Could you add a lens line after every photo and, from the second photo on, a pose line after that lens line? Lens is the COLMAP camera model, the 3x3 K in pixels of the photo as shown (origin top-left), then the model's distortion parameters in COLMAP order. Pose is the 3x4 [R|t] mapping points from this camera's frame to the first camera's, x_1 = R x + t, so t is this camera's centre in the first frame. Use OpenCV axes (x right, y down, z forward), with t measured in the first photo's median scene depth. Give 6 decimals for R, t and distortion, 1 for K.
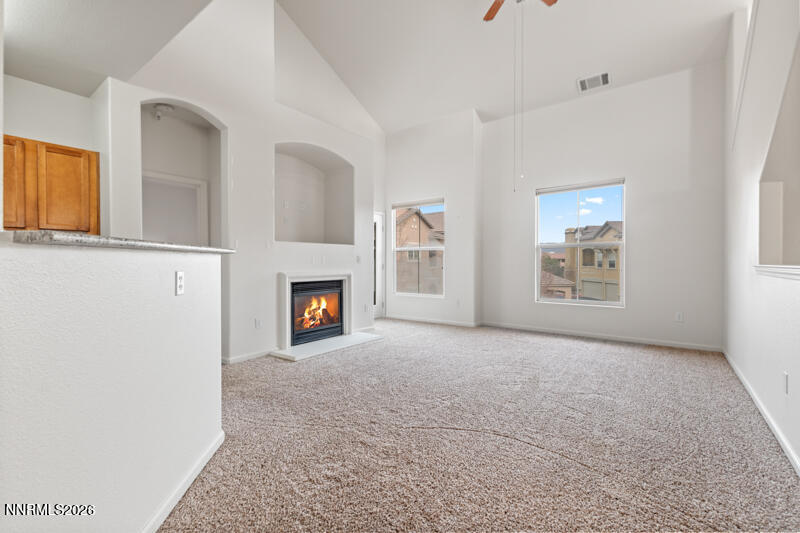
lens RADIAL K [[348.7, 0, 404.9], [0, 348.7, 266.0], [0, 0, 1]] dist [-0.012350, -0.000947]
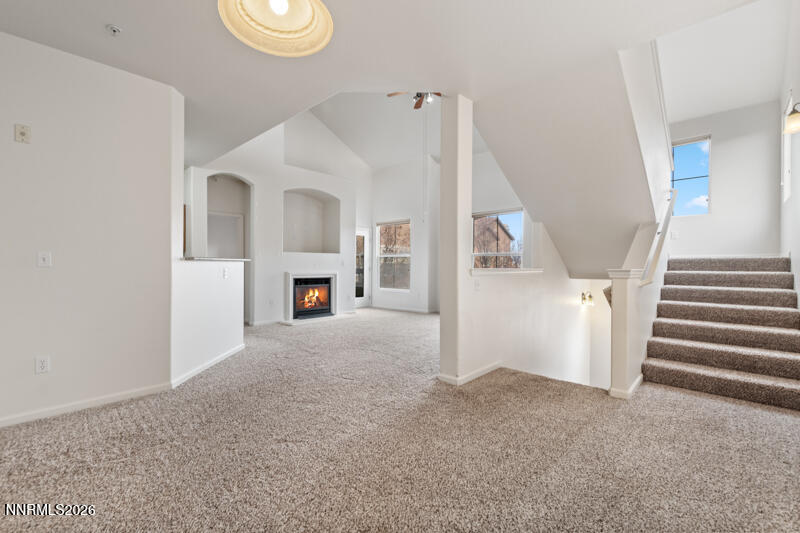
lens RADIAL K [[348.7, 0, 401.3], [0, 348.7, 269.2], [0, 0, 1]] dist [-0.012350, -0.000947]
pose [[0.993809, 0.010265, -0.110627, 0.283785], [-0.010078, 0.999947, 0.002251, -0.001175], [0.110644, -0.001123, 0.993859, -0.438153]]
